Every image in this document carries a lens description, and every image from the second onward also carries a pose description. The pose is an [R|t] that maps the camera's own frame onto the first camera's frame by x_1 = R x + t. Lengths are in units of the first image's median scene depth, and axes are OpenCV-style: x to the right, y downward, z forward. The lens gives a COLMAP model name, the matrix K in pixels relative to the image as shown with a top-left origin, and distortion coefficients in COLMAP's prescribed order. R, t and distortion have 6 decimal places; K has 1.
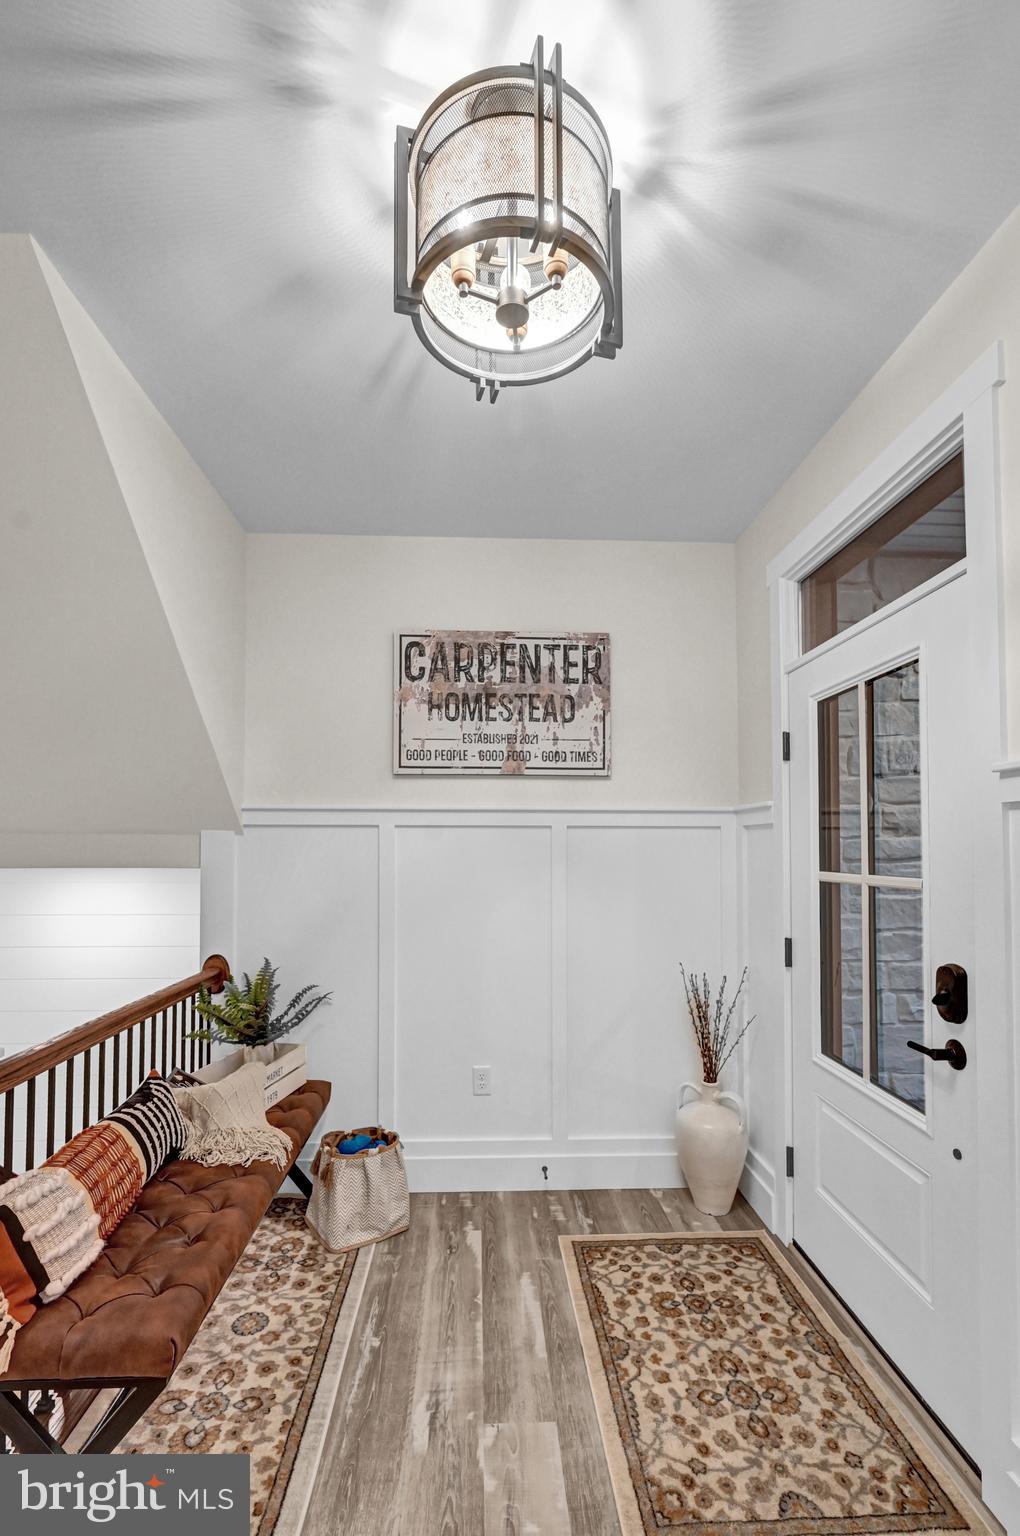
lens RADIAL K [[664.1, 0, 506.7], [0, 664.1, 833.5], [0, 0, 1]] dist [-0.002029, 0.000572]
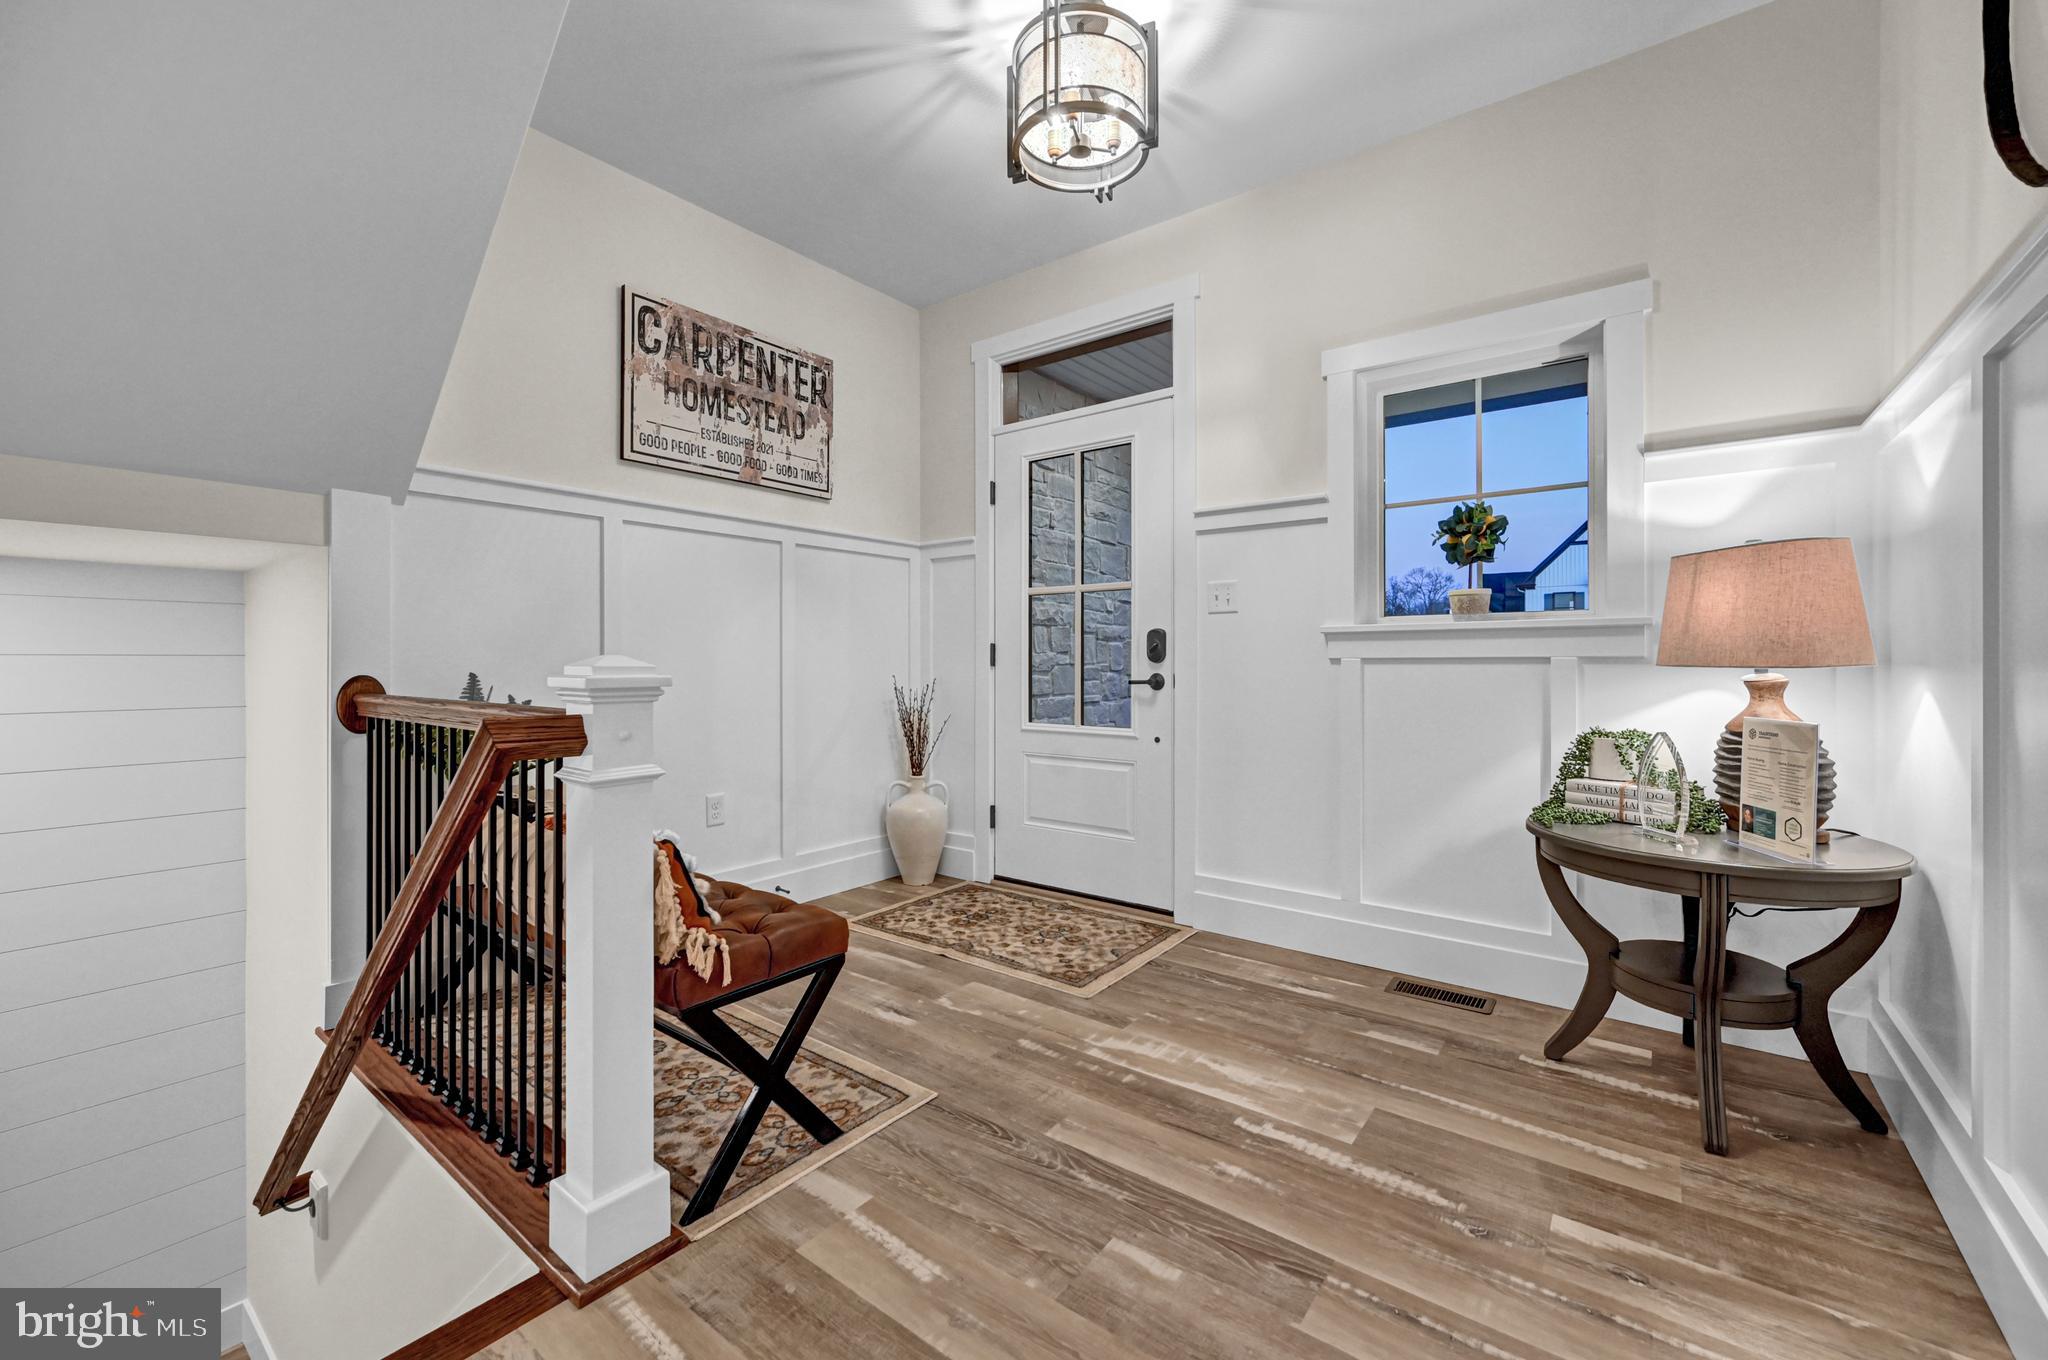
lens RADIAL K [[825.4, 0, 988.6], [0, 825.4, 660.8], [0, 0, 1]] dist [-0.001070, 0.000698]
pose [[0.661890, 0.004186, 0.749589, -0.644300], [-0.020209, 0.999721, 0.012262, 0.143449], [-0.749329, -0.023264, 0.661790, -0.037582]]
